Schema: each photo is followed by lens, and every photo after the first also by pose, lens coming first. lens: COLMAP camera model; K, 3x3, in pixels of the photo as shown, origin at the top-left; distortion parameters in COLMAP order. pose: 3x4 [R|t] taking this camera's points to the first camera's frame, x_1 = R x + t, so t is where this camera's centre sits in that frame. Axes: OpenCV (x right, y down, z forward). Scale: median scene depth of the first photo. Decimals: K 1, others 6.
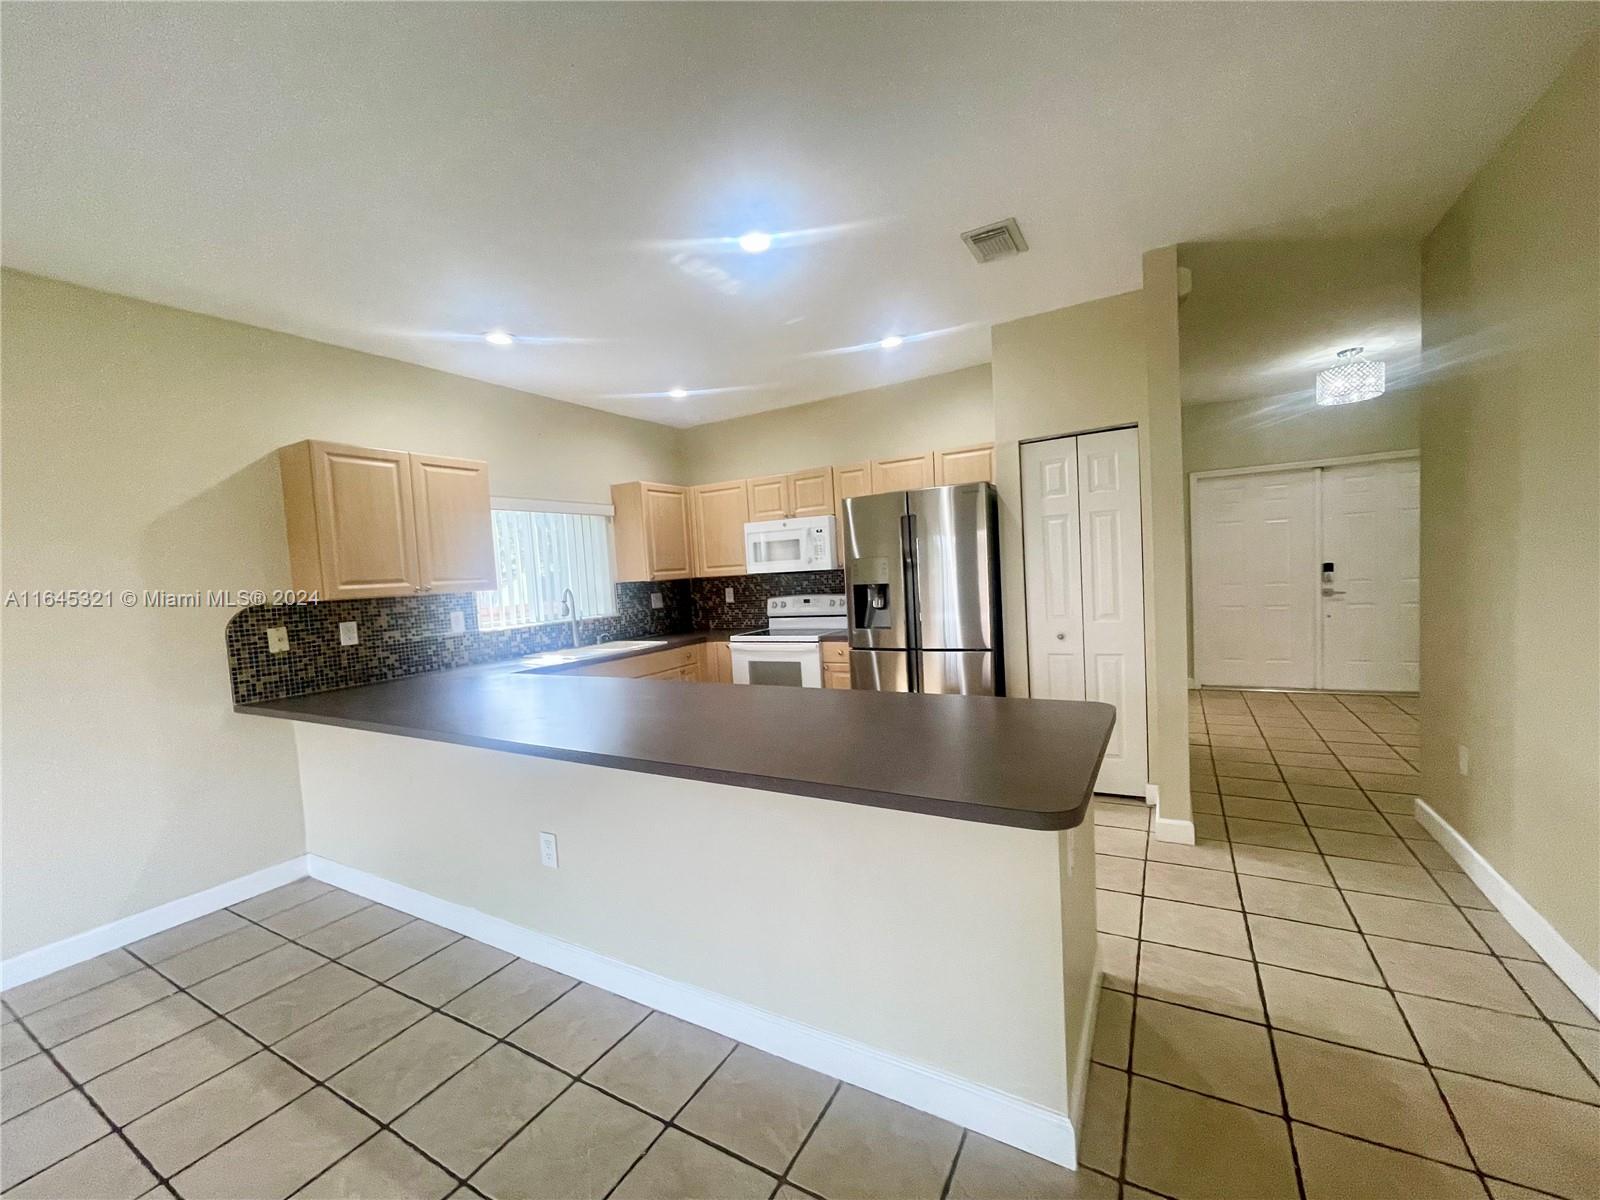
lens RADIAL K [[647.7, 0, 797.0], [0, 647.7, 609.3], [0, 0, 1]] dist [-0.000316, 0.002075]
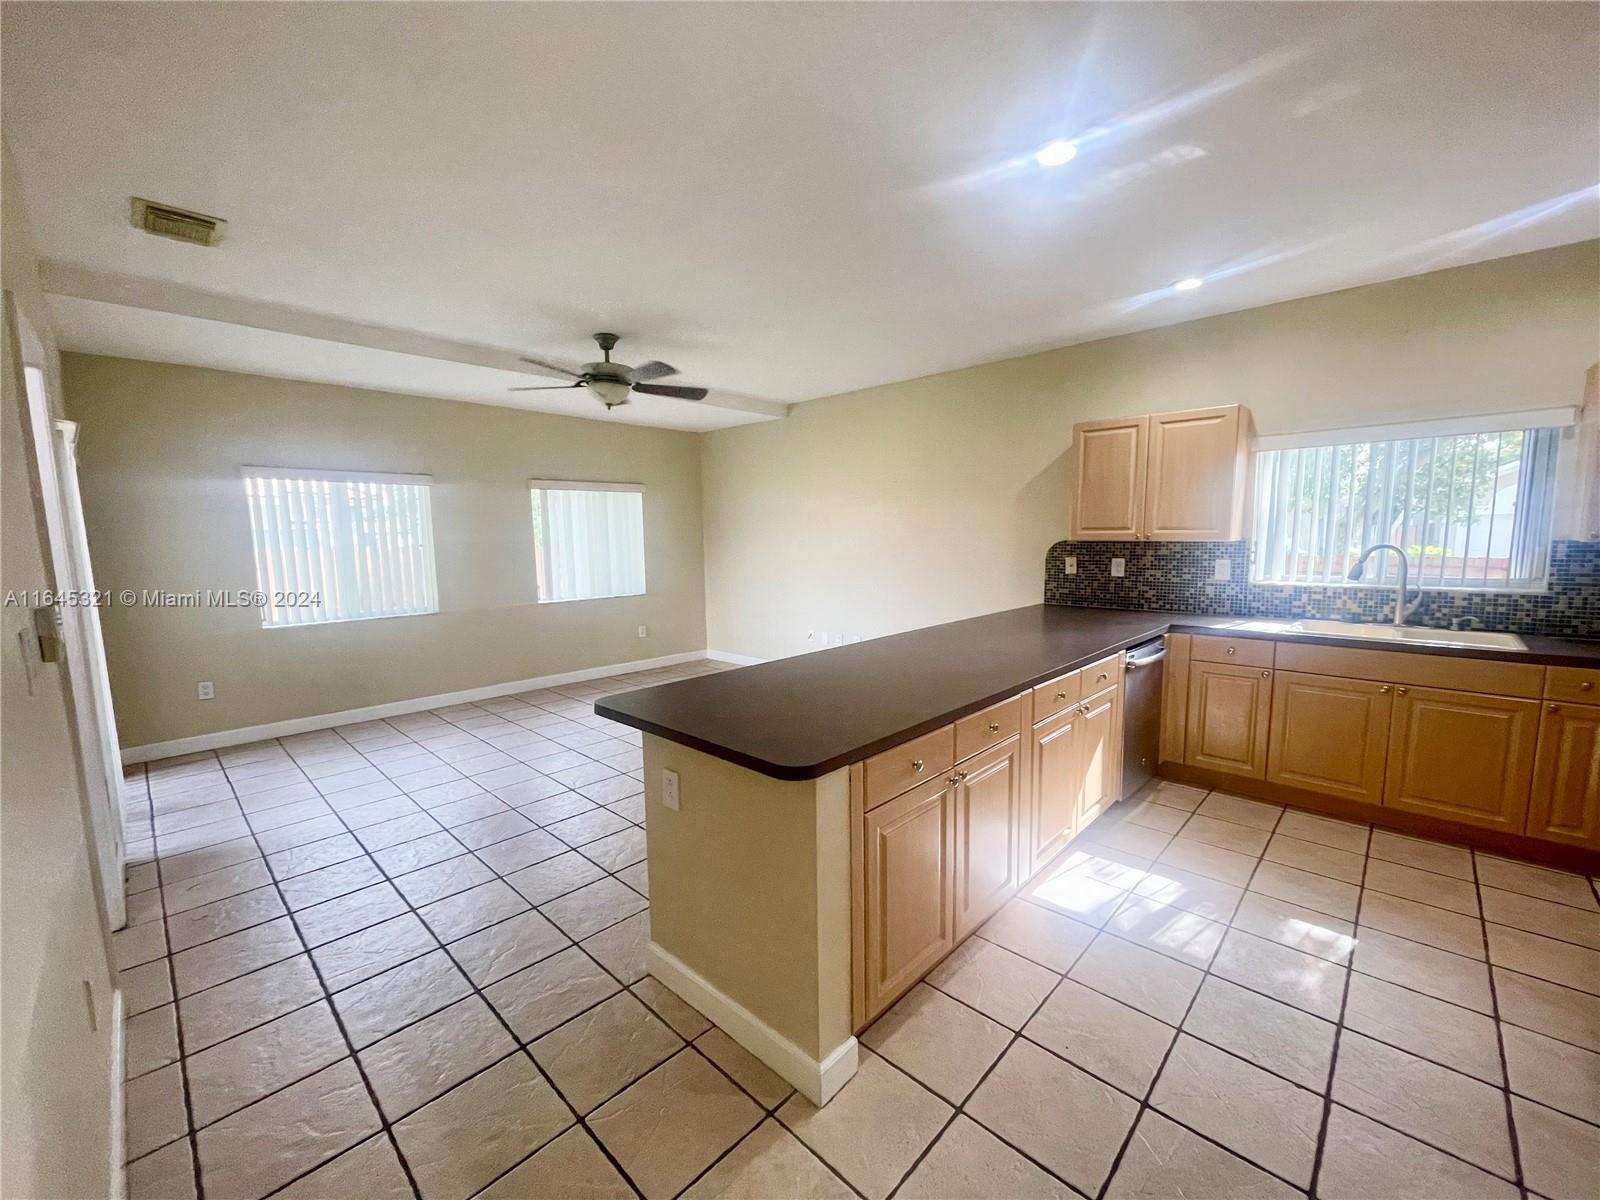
lens RADIAL K [[647.7, 0, 802.9], [0, 647.7, 608.5], [0, 0, 1]] dist [-0.000316, 0.002075]
pose [[-0.228831, 0.174094, -0.957772, 0.516218], [-0.032125, 0.981992, 0.186172, -0.075565], [0.972936, 0.073371, -0.219117, 0.510932]]
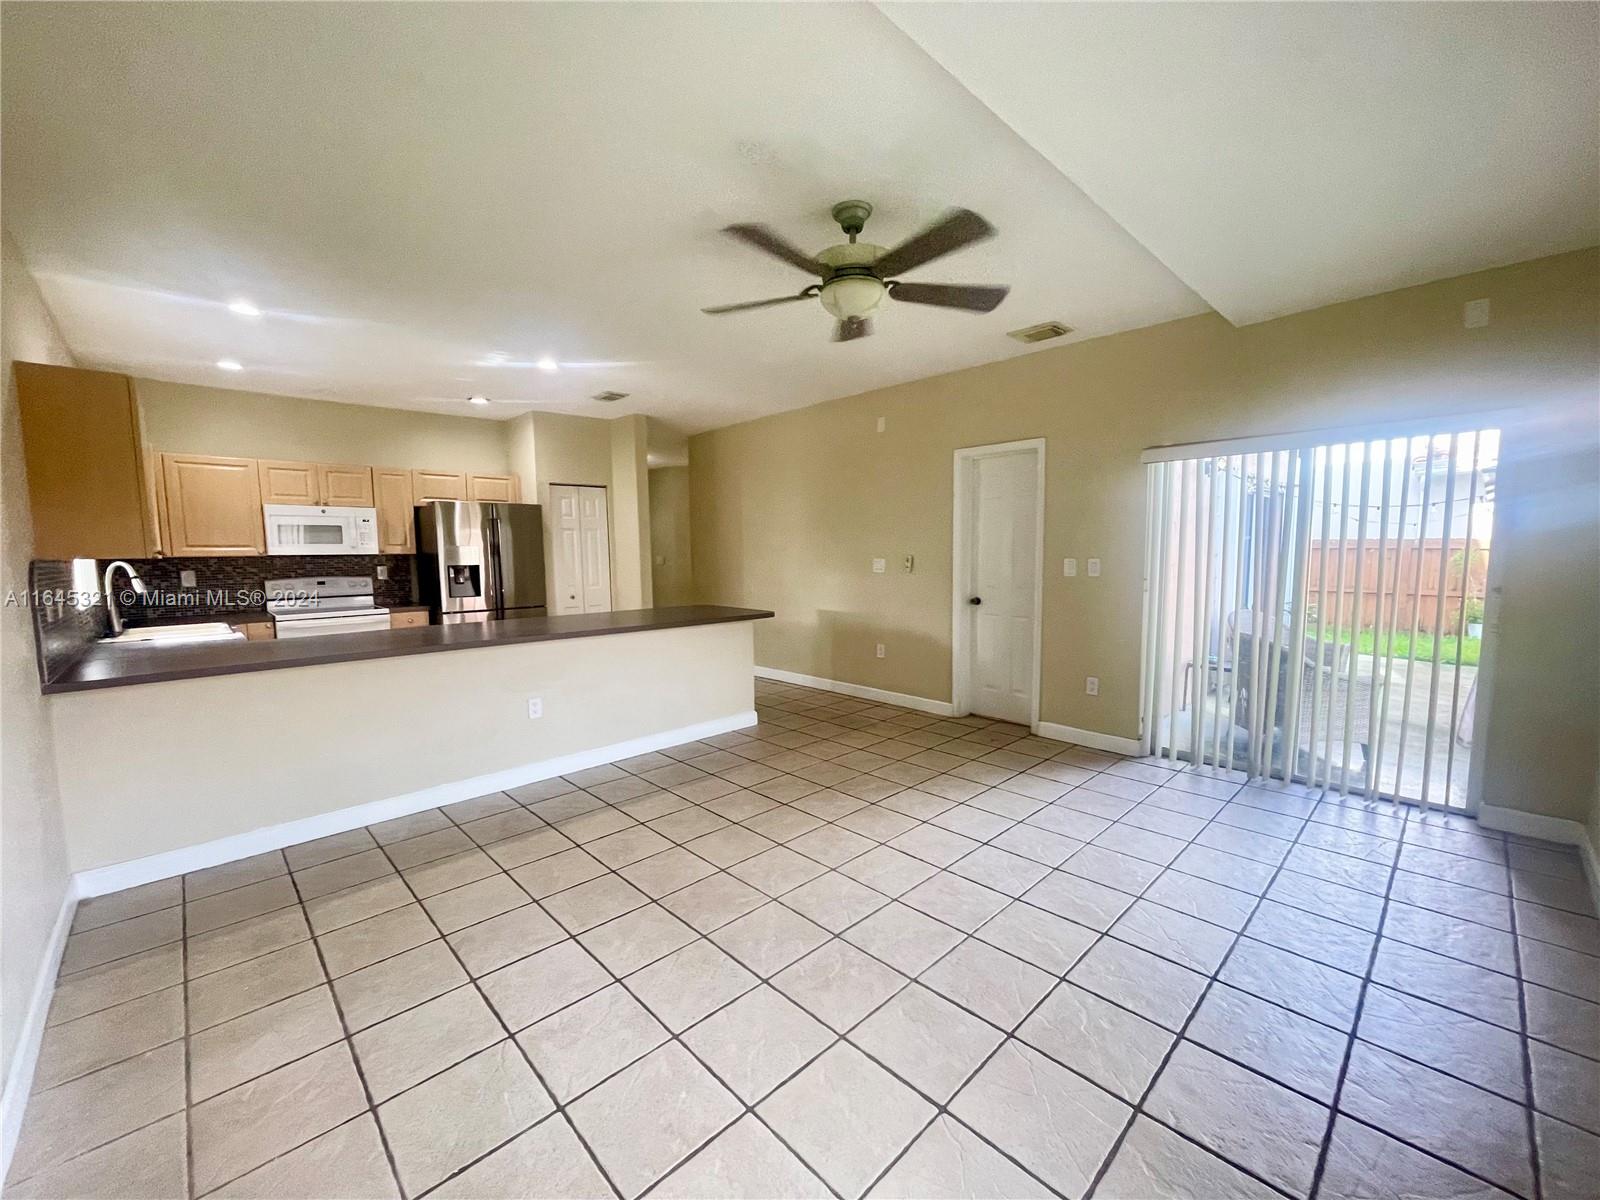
lens RADIAL K [[647.7, 0, 798.5], [0, 647.7, 610.8], [0, 0, 1]] dist [-0.000316, 0.002075]
pose [[0.275107, -0.034317, 0.960801, -0.905863], [0.055730, 0.998252, 0.019698, 0.063728], [-0.959797, 0.048126, 0.276539, -0.066238]]
